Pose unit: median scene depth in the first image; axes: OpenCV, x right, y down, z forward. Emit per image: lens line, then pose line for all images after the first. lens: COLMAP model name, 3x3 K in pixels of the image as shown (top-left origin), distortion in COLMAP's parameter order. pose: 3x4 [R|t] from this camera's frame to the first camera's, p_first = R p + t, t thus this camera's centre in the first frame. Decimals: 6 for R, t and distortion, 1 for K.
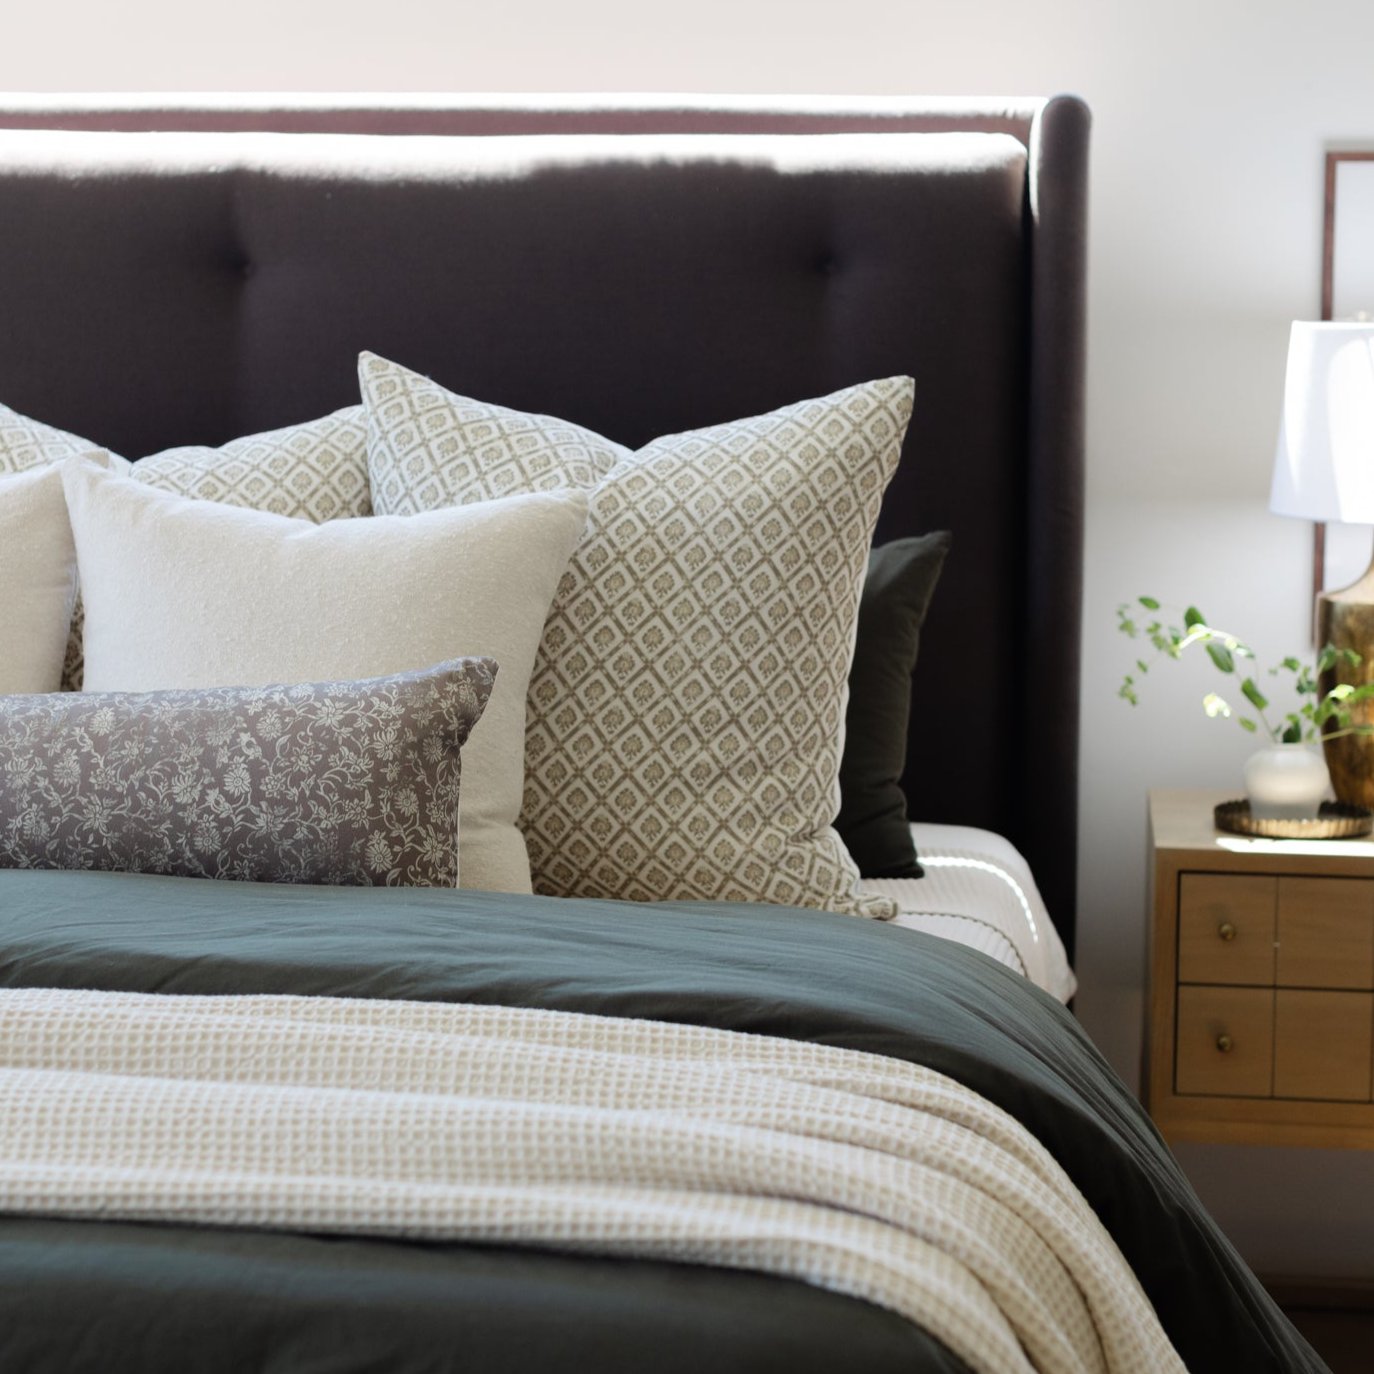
lens RADIAL K [[3097.1, 0, 687.0], [0, 3097.1, 687.0], [0, 0, 1]] dist [0.187399, -0.415700]
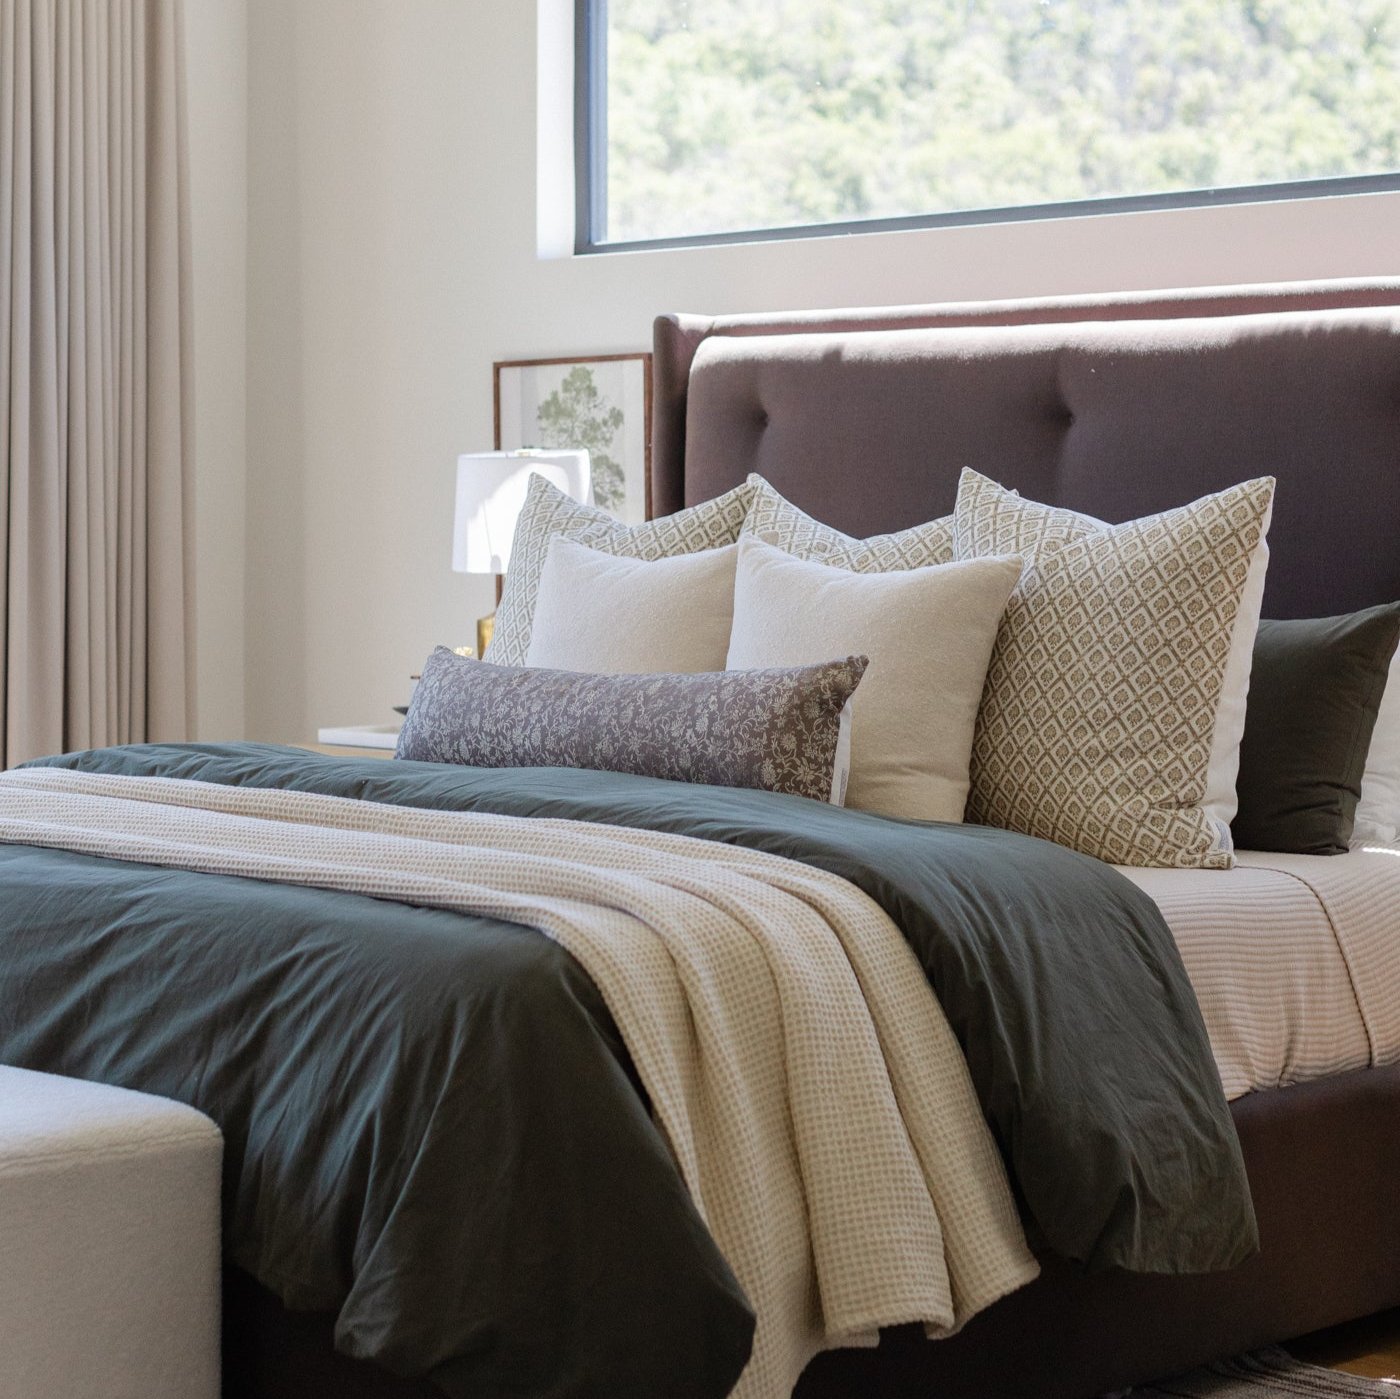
lens RADIAL K [[3294.7, 0, 753.8], [0, 3294.7, 533.1], [0, 0, 1]] dist [0.030096, -0.051142]
pose [[0.797906, -0.004191, -0.602767, 0.793848], [-0.063896, 0.993754, -0.091491, 0.075632], [0.599386, 0.111516, 0.792654, -0.303810]]
